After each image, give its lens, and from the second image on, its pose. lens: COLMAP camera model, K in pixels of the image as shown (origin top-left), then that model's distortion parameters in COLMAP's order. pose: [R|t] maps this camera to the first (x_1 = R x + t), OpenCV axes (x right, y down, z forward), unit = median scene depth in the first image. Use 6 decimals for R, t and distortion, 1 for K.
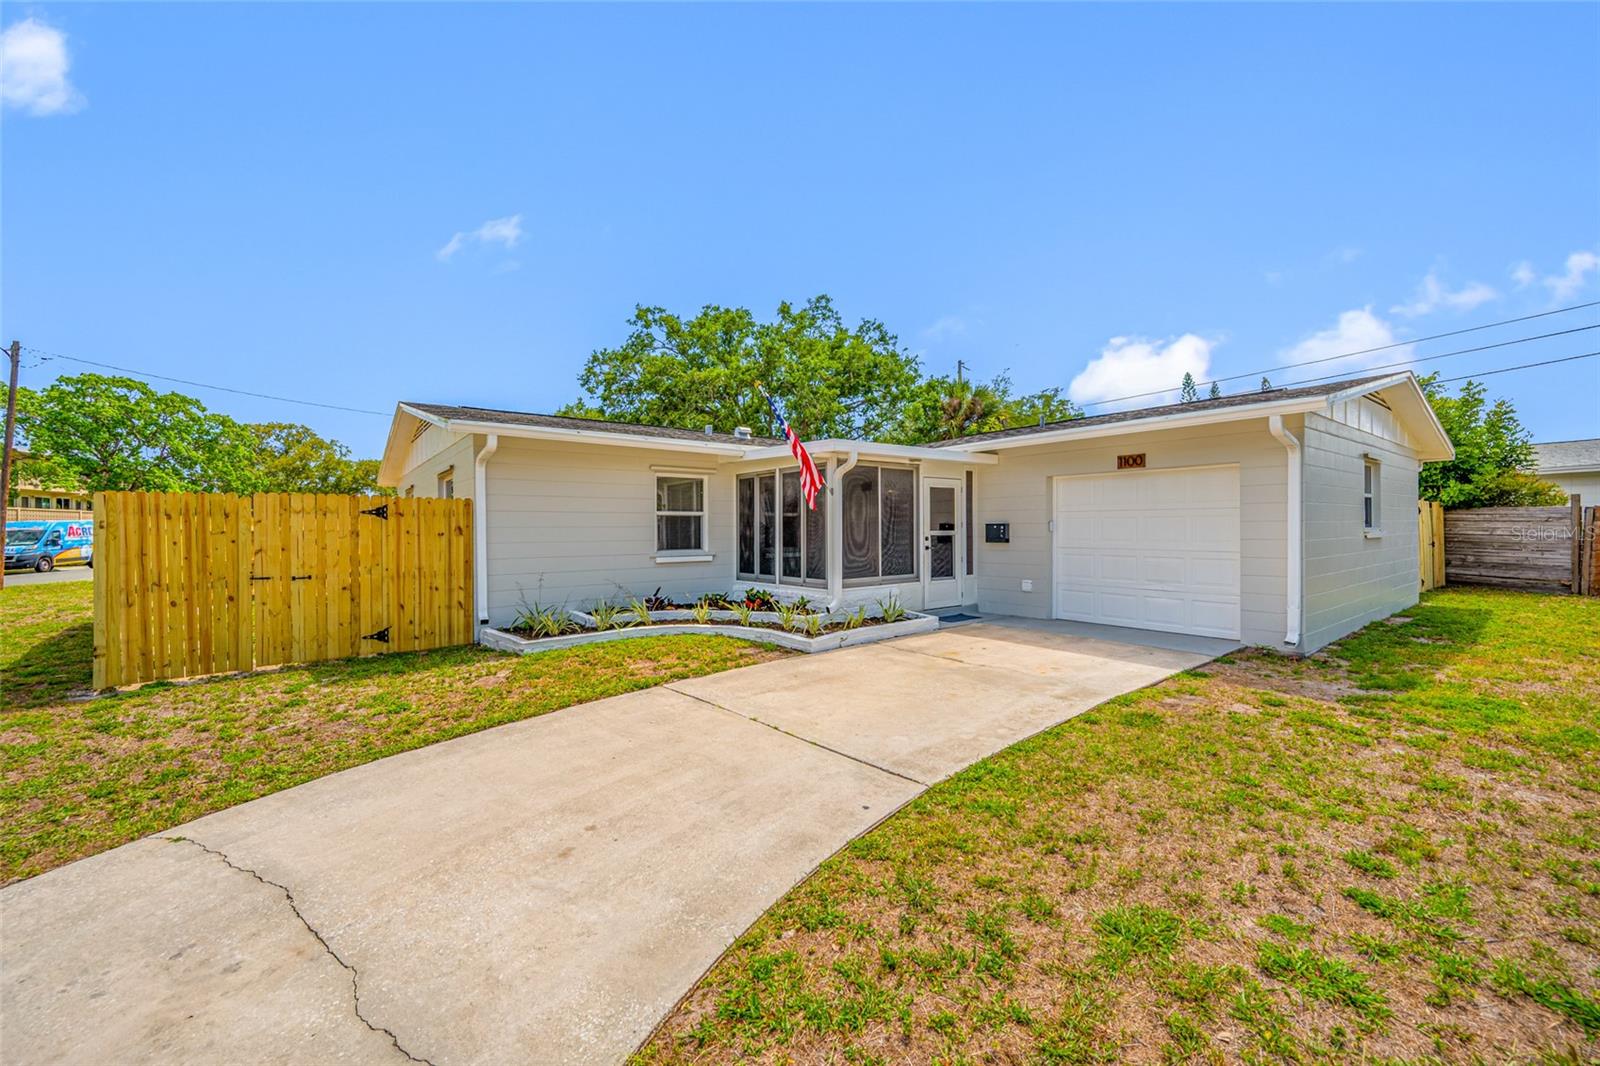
lens RADIAL K [[627.4, 0, 803.3], [0, 627.4, 526.2], [0, 0, 1]] dist [-0.001854, -0.000228]
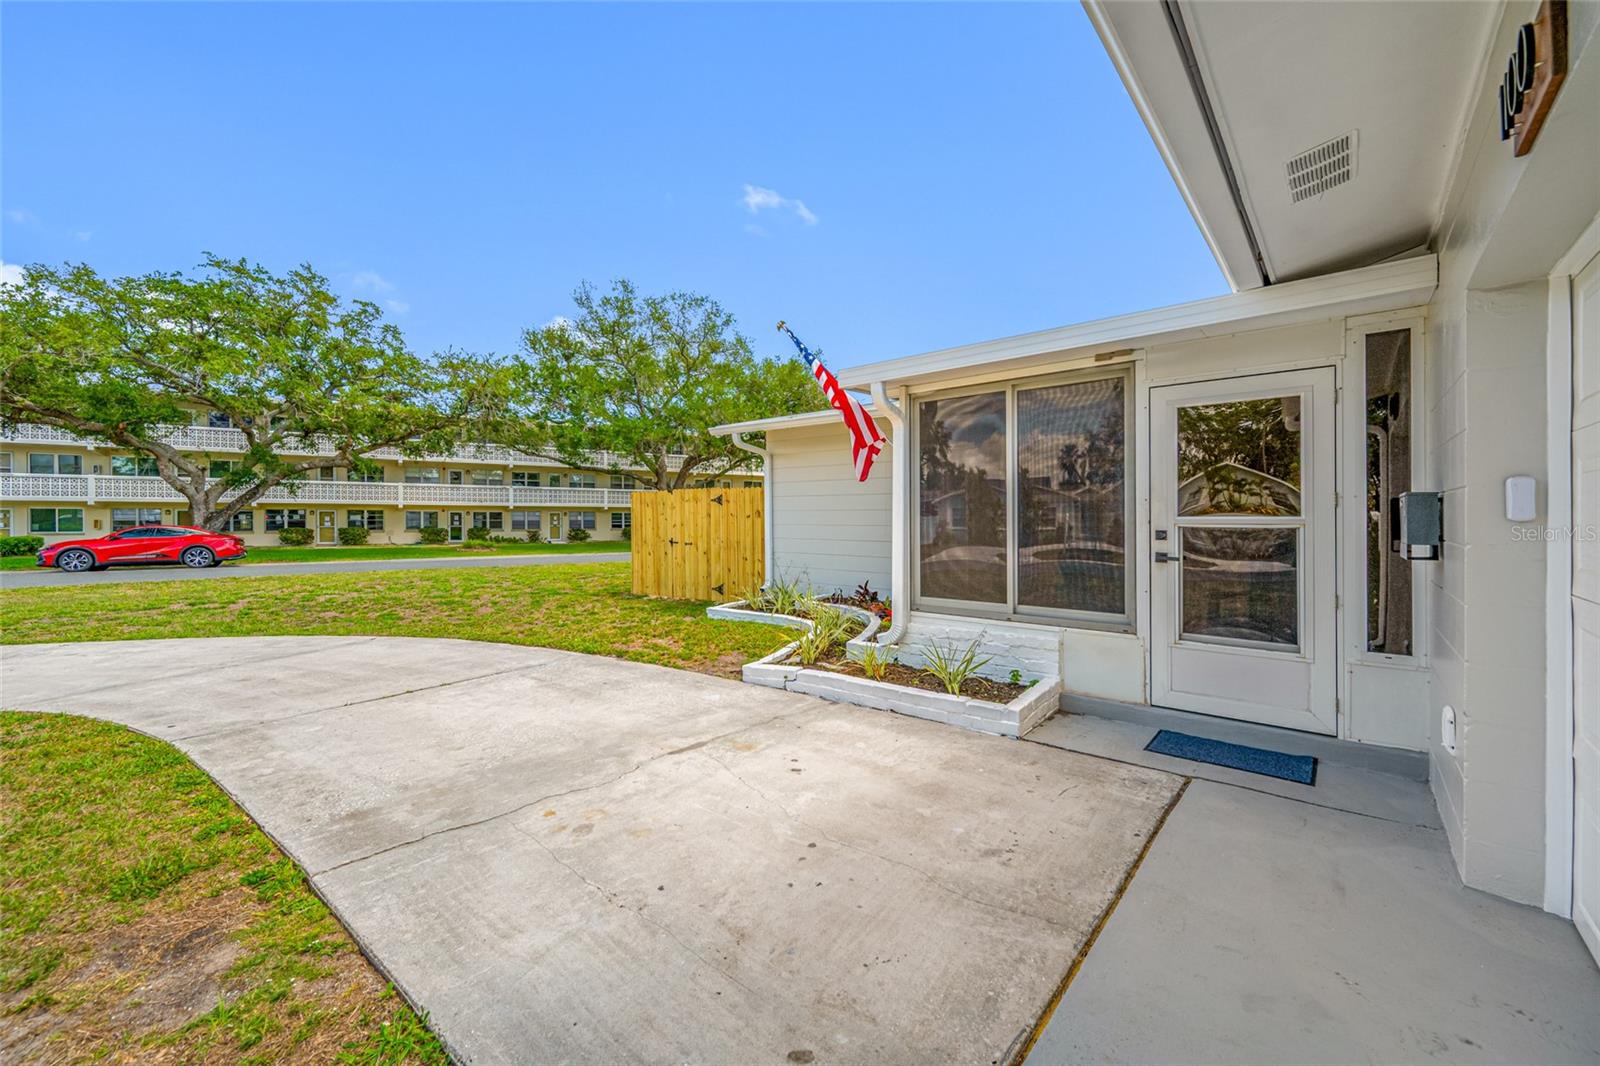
lens RADIAL K [[627.4, 0, 803.3], [0, 627.4, 526.2], [0, 0, 1]] dist [-0.001854, -0.000228]
pose [[0.204386, 0.021188, -0.978661, 0.553610], [0.006499, 0.999714, 0.023001, 0.002866], [0.978869, -0.011061, 0.204190, 0.684013]]
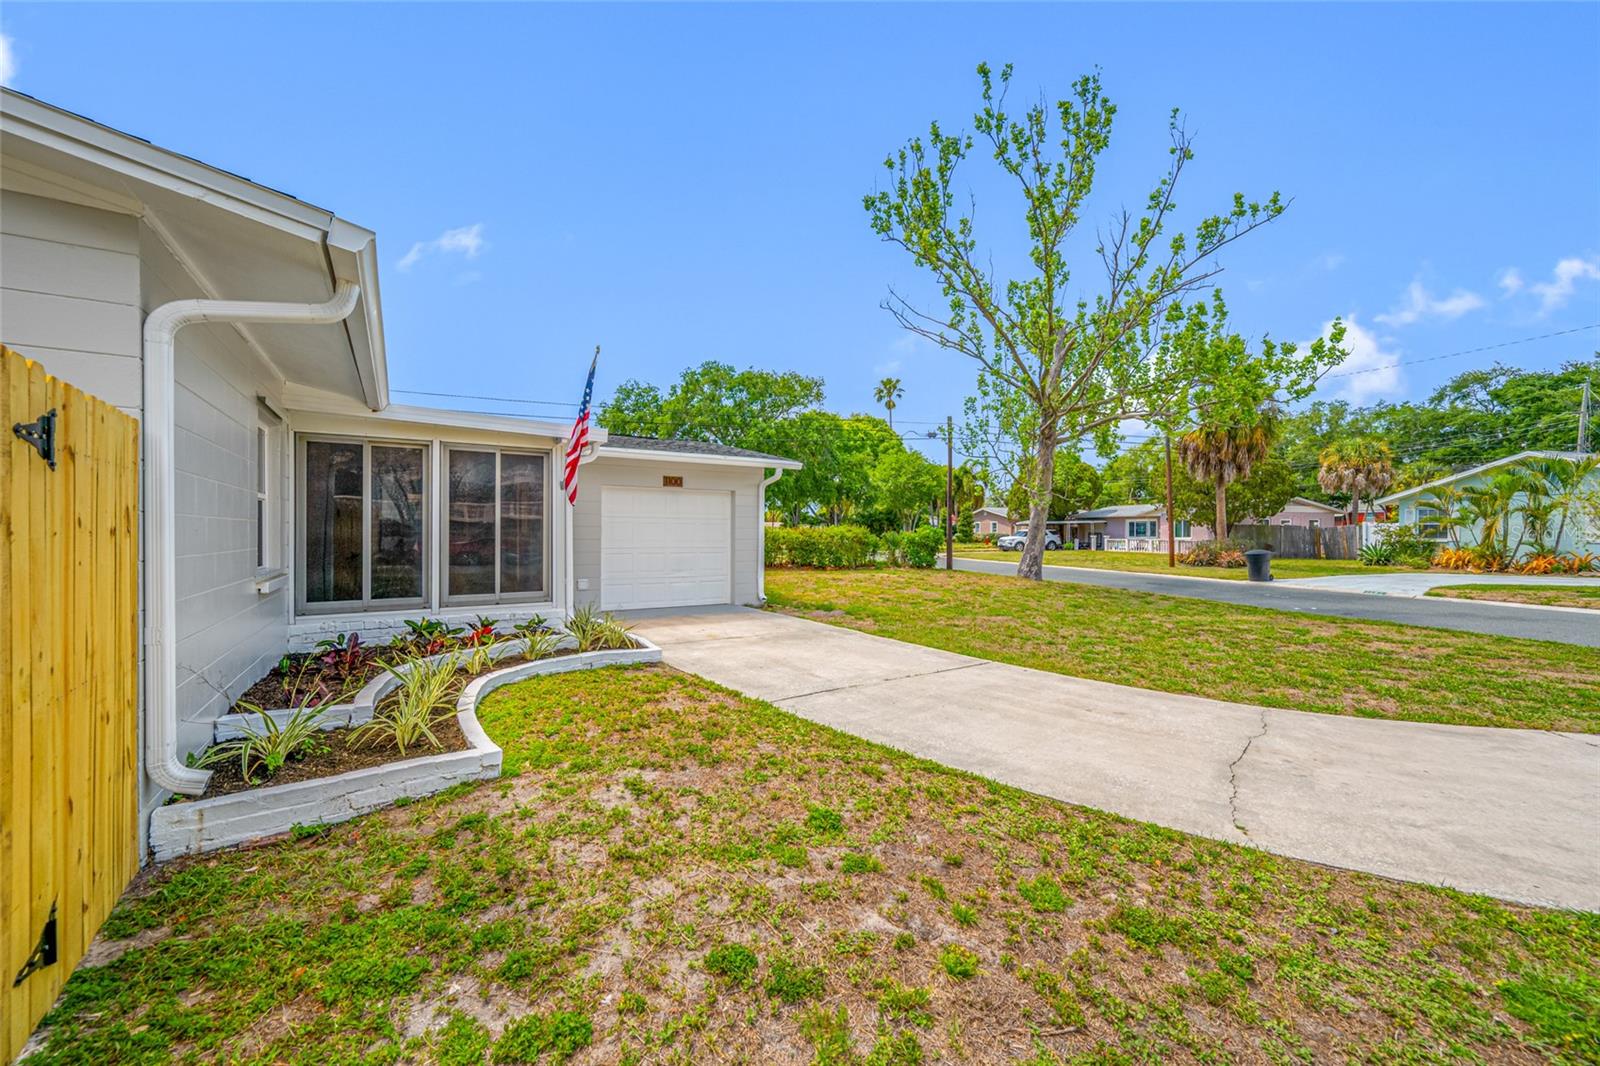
lens RADIAL K [[627.4, 0, 803.3], [0, 627.4, 526.2], [0, 0, 1]] dist [-0.001854, -0.000228]
pose [[0.101577, 0.017644, 0.994671, -0.675597], [-0.008067, 0.999824, -0.016912, 0.010462], [-0.994795, -0.006306, 0.101701, 0.518460]]
